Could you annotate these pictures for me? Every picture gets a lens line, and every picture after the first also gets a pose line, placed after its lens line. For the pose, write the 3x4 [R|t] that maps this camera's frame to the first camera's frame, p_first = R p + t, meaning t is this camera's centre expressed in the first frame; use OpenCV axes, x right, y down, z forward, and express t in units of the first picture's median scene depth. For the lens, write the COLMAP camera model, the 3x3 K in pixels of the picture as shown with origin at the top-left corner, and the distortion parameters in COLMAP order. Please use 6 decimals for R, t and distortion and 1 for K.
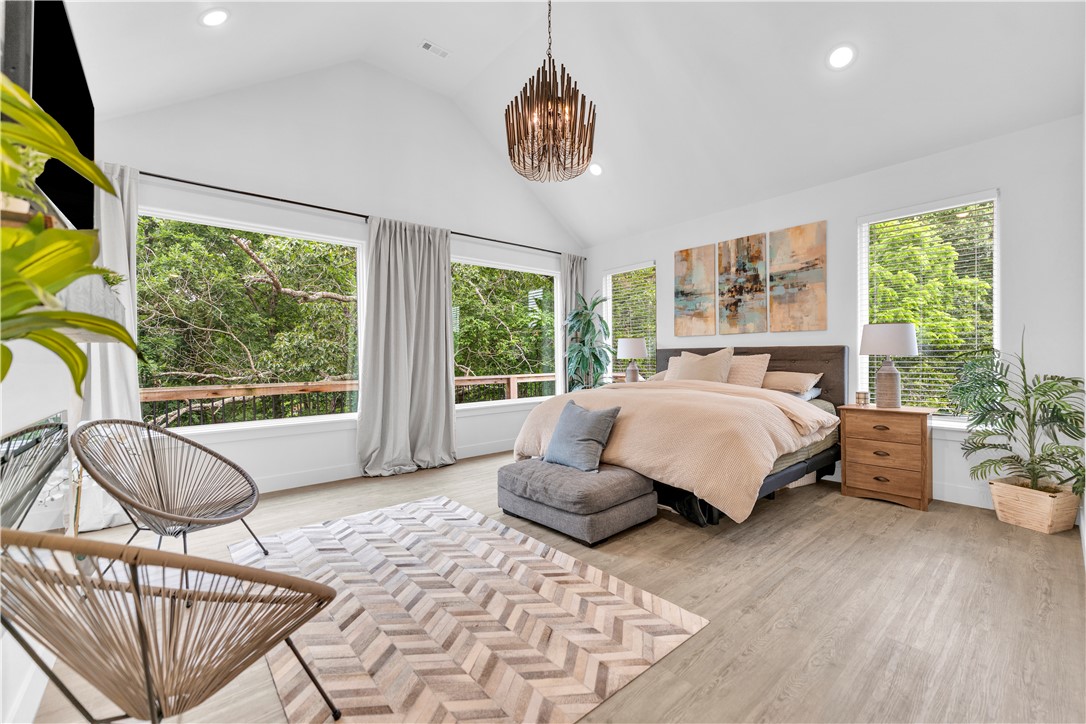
lens RADIAL K [[448.6, 0, 544.5], [0, 448.6, 374.1], [0, 0, 1]] dist [-0.002733, -0.000132]
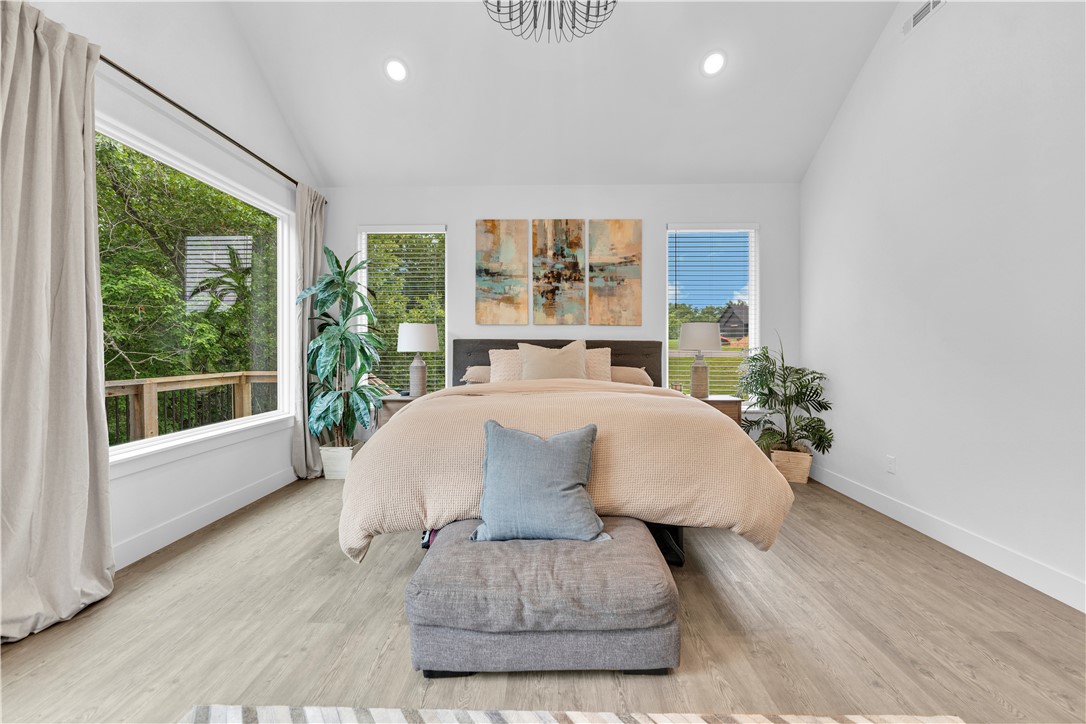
lens RADIAL K [[447.4, 0, 543.4], [0, 447.4, 357.9], [0, 0, 1]] dist [-0.003212, -0.000207]
pose [[0.665122, -0.001963, 0.746732, -0.259267], [0.018245, 0.999741, -0.013623, -0.012234], [-0.746511, 0.022685, 0.664986, 0.428041]]
